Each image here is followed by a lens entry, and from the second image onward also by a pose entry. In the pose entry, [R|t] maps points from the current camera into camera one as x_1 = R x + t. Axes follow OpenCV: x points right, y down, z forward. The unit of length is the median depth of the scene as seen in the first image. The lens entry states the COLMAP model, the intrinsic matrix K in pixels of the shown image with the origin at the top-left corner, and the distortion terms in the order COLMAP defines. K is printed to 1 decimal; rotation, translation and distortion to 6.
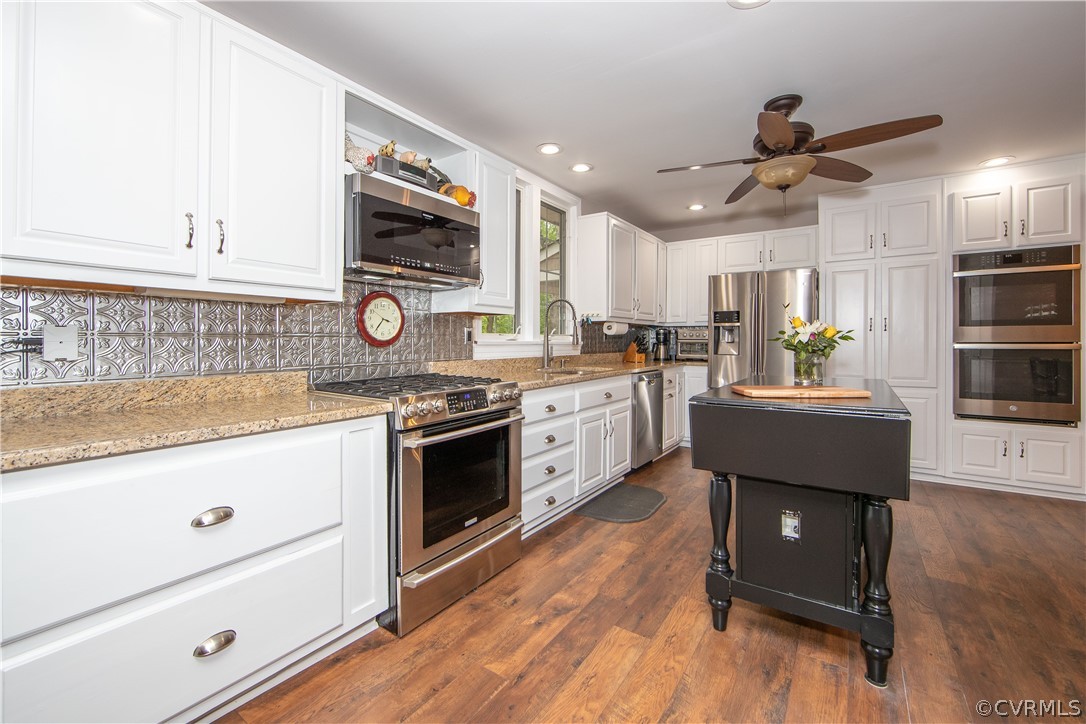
lens RADIAL K [[455.5, 0, 542.1], [0, 455.5, 339.9], [0, 0, 1]] dist [0.000236, 0.000192]
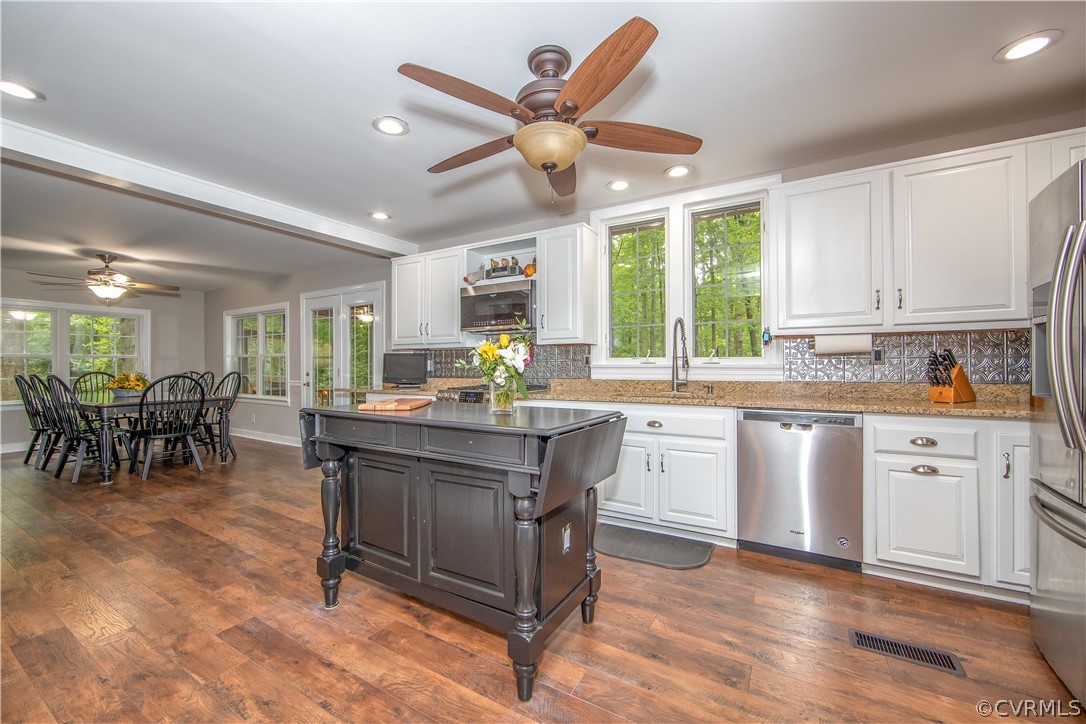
lens RADIAL K [[429.7, 0, 538.6], [0, 429.7, 360.7], [0, 0, 1]] dist [-0.009013, 0.000255]
pose [[0.054001, -0.025290, -0.998221, 1.043184], [0.001080, 0.999680, -0.025269, 0.022309], [0.998540, 0.000286, 0.054012, 0.781242]]
